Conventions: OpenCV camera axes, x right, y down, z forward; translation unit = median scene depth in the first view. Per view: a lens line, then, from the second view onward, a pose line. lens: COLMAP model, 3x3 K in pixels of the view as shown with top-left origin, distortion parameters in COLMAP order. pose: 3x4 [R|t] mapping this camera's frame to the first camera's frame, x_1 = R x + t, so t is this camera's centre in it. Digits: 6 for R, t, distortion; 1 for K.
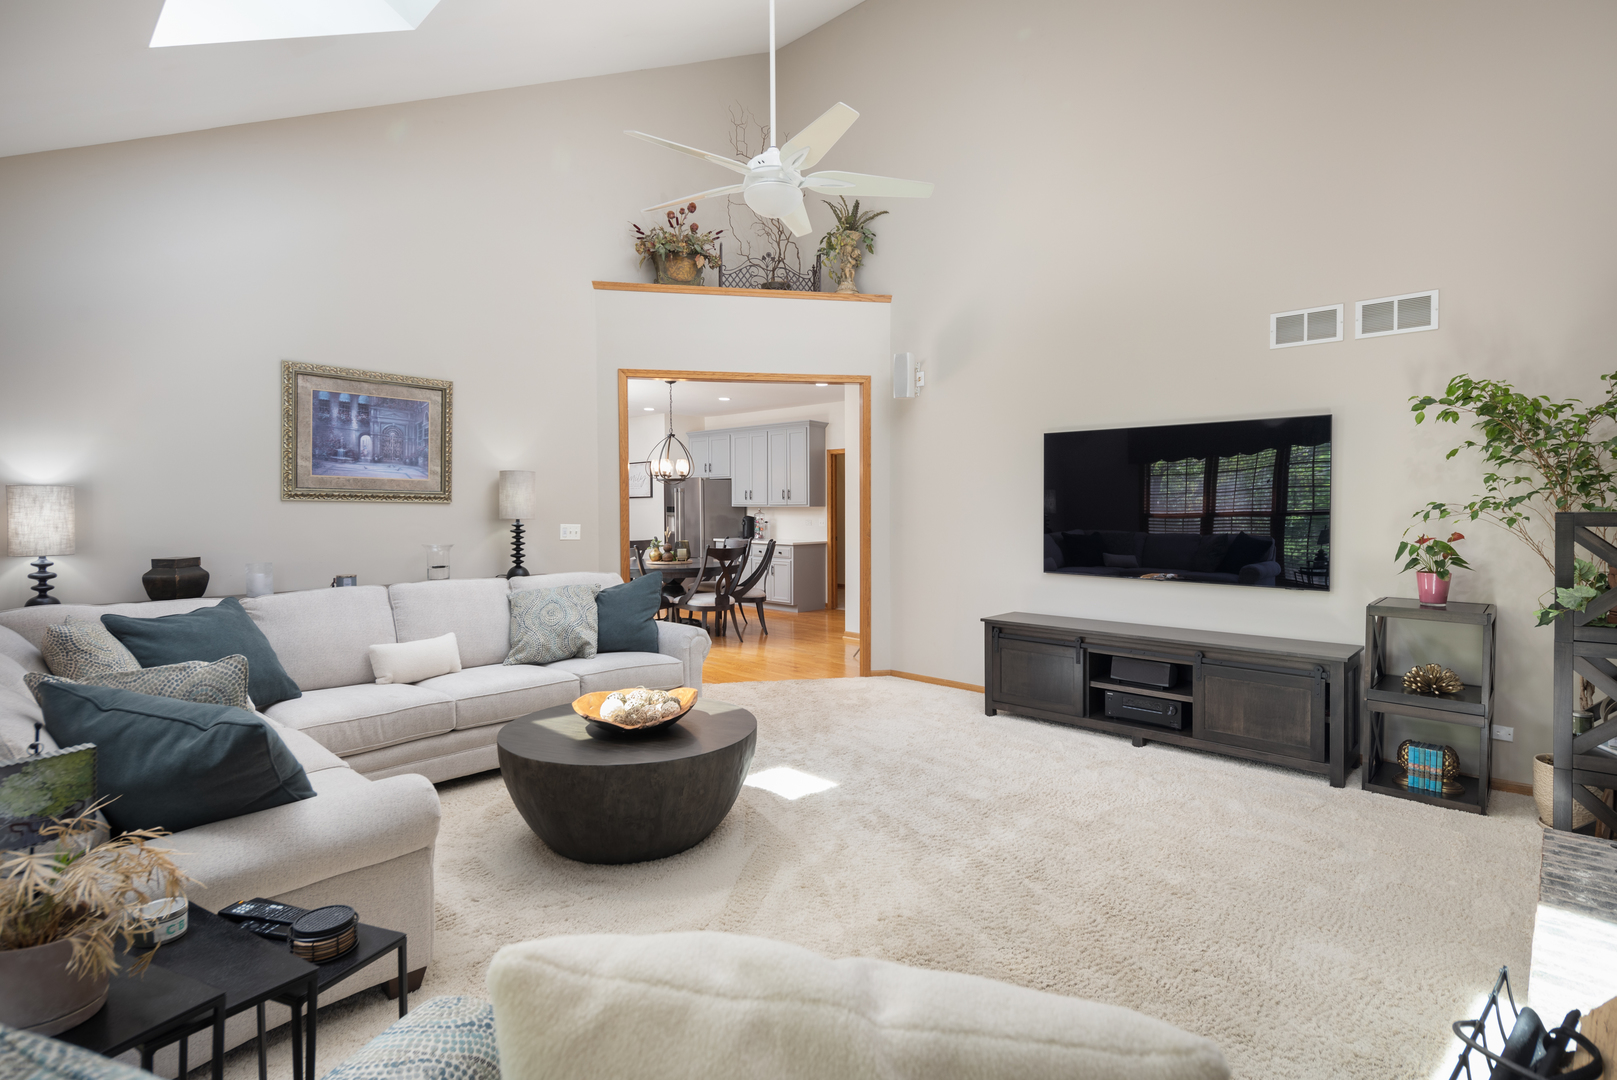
lens RADIAL K [[790.9, 0, 815.7], [0, 790.9, 523.2], [0, 0, 1]] dist [-0.000231, -0.000033]
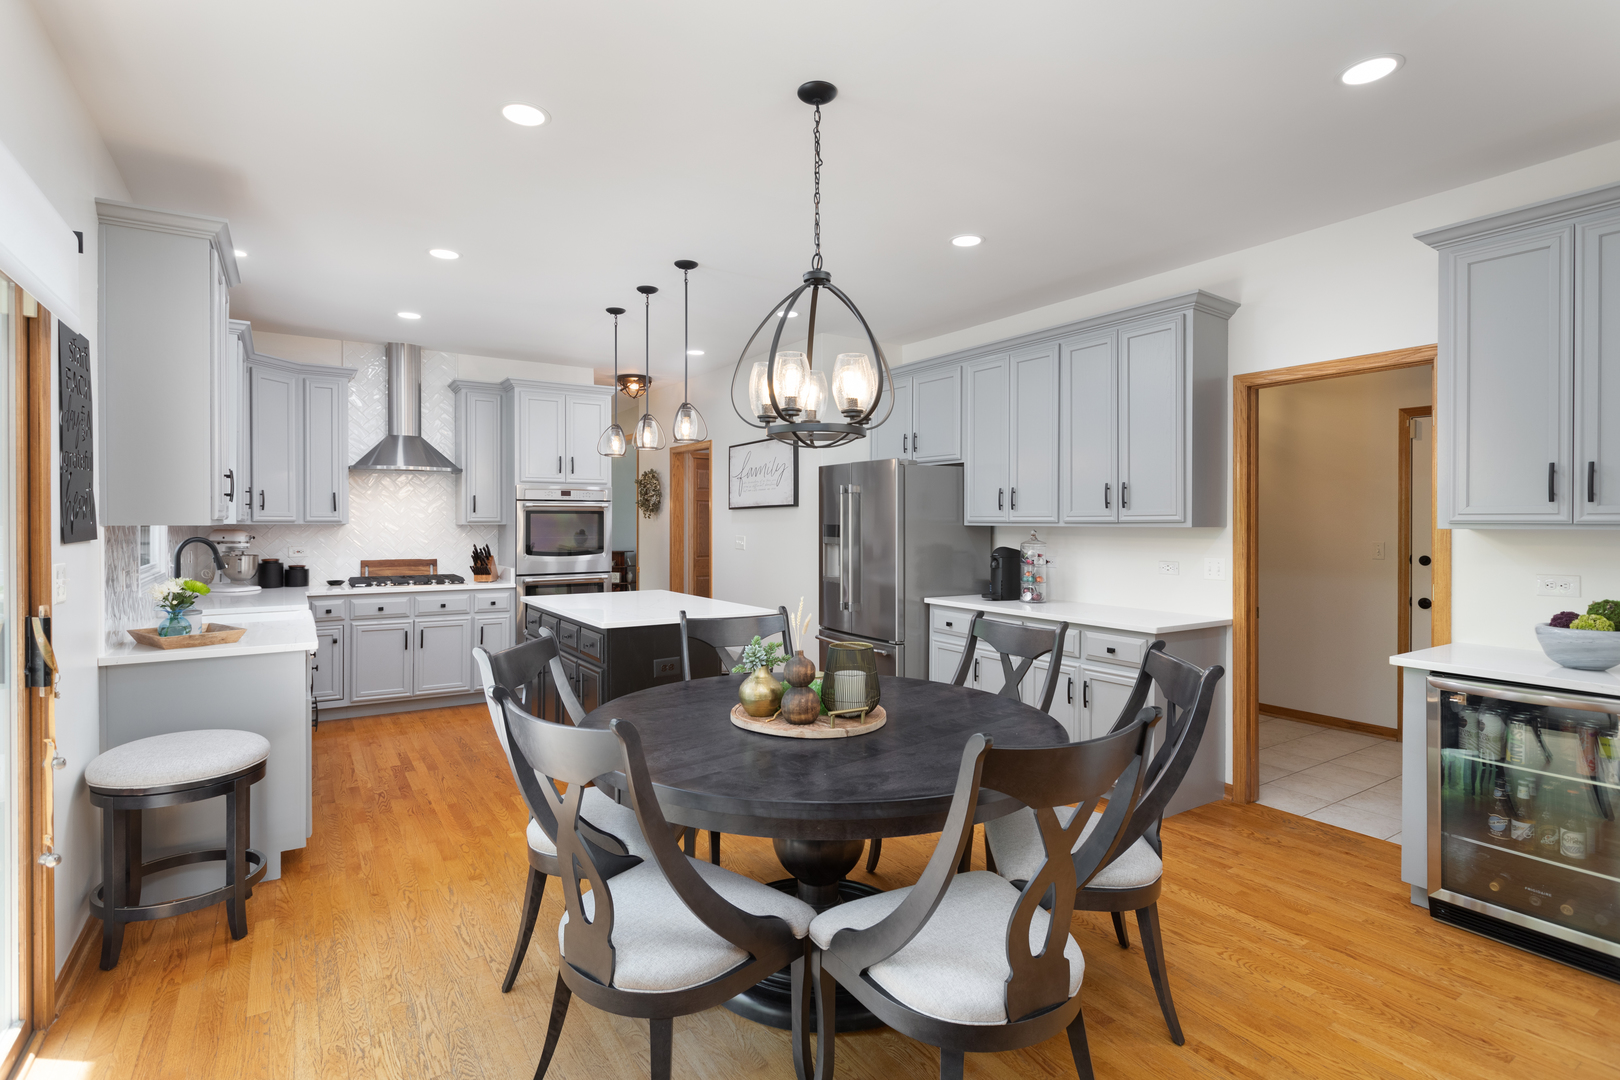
lens RADIAL K [[792.4, 0, 810.4], [0, 792.4, 530.3], [0, 0, 1]] dist [-0.000231, -0.000033]
pose [[0.974375, 0.003581, -0.224903, -0.091318], [-0.006098, 0.999926, -0.010497, -0.013181], [0.224849, 0.011600, 0.974325, 0.547537]]
